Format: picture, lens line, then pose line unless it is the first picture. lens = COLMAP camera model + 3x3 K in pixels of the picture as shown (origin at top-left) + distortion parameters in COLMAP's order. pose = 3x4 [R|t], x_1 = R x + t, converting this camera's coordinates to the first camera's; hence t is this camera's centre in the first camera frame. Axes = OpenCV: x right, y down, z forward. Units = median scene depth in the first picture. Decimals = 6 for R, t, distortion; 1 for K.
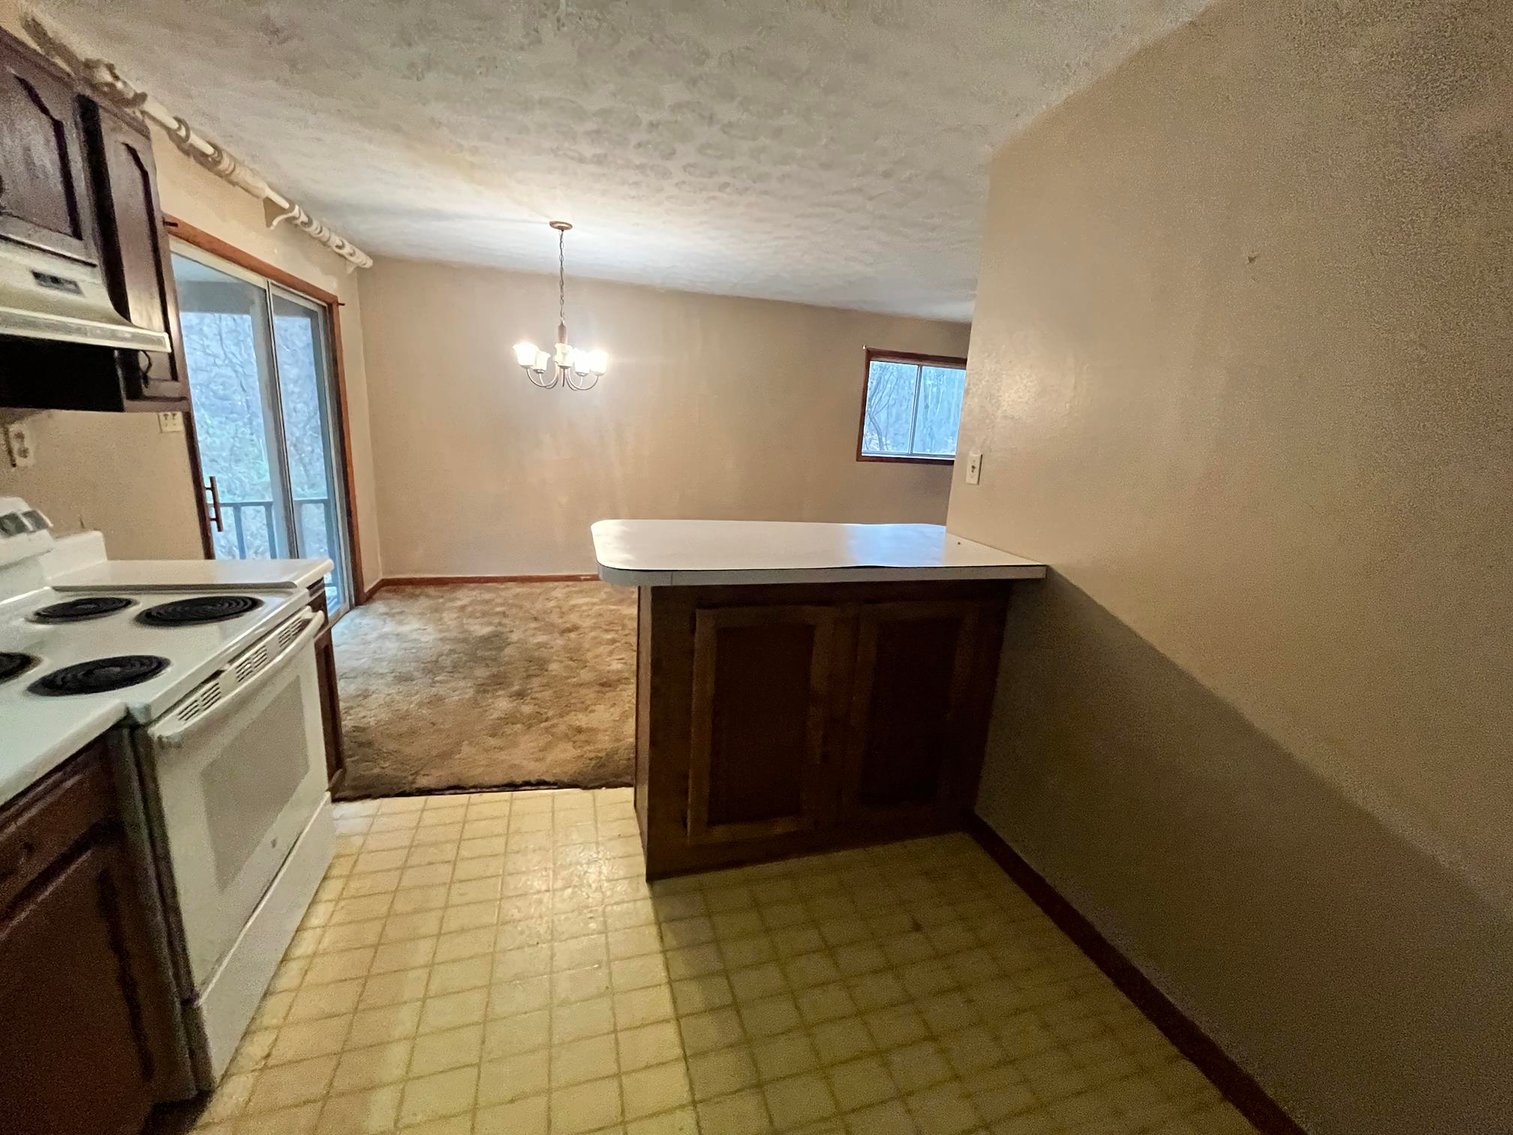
lens RADIAL K [[613.8, 0, 746.5], [0, 613.8, 564.8], [0, 0, 1]] dist [-0.001362, 0.000046]
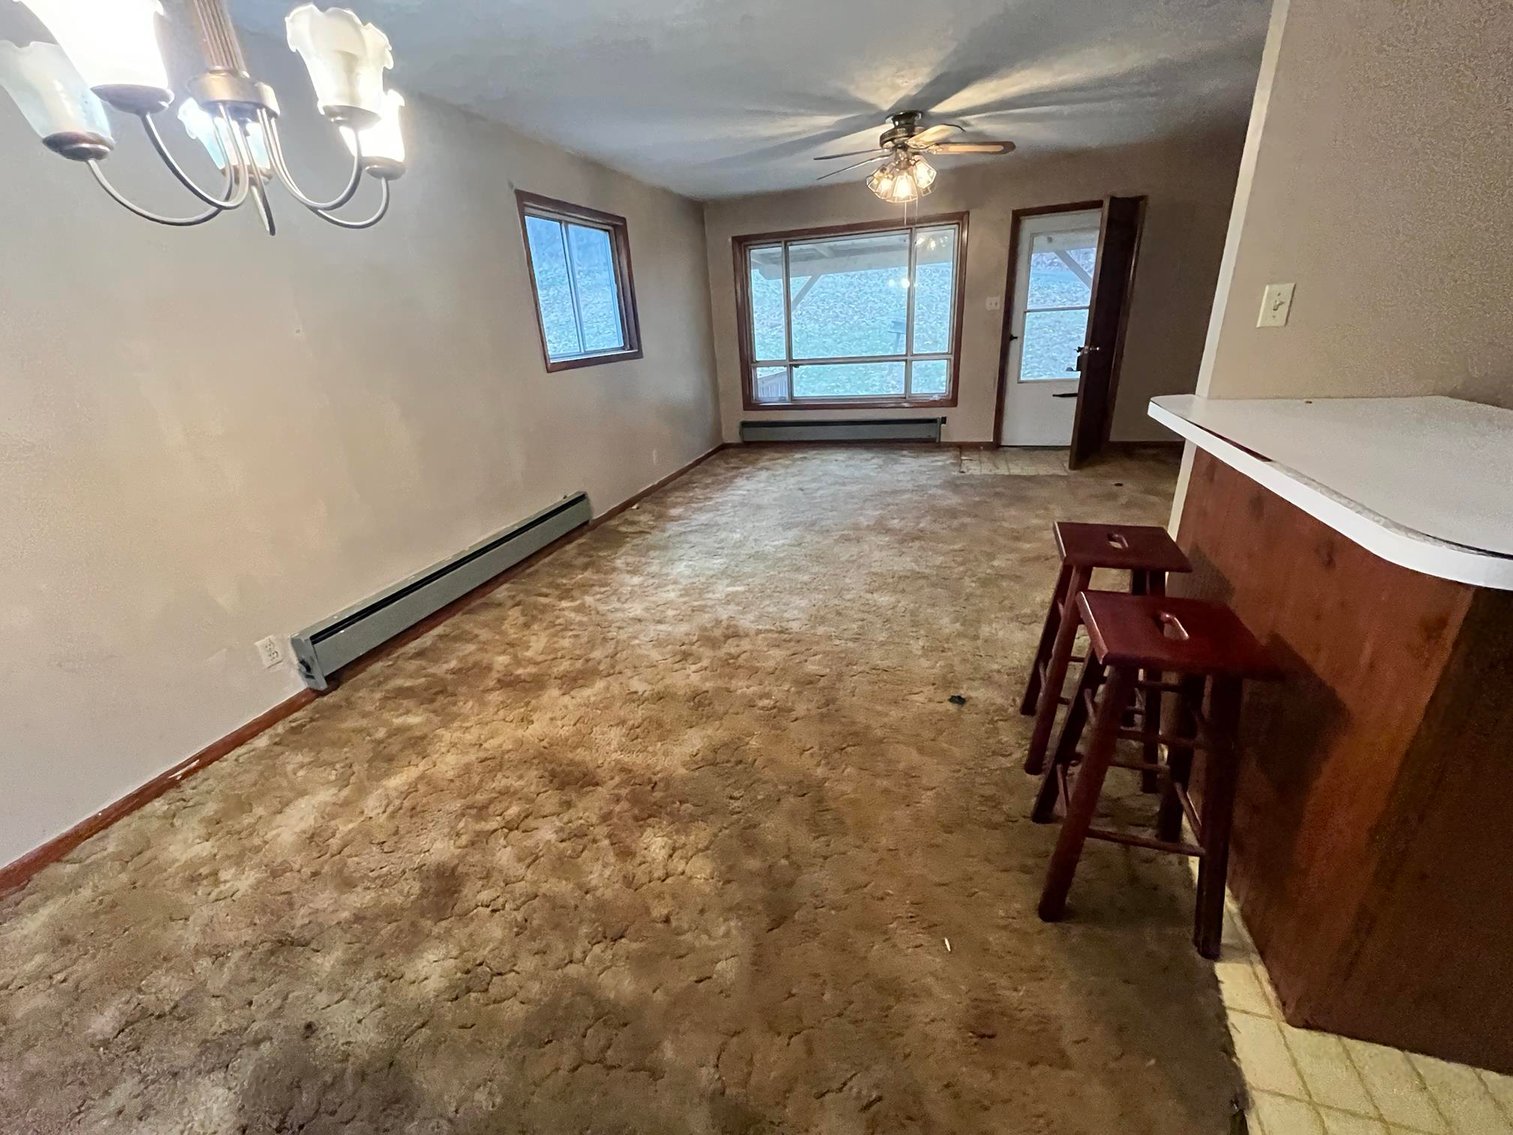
lens RADIAL K [[613.8, 0, 752.3], [0, 613.8, 564.2], [0, 0, 1]] dist [-0.001362, 0.000046]
pose [[0.554387, -0.395061, 0.732518, -0.365824], [0.280226, 0.917371, 0.282674, -0.138491], [-0.783664, 0.048560, 0.619284, 0.555125]]
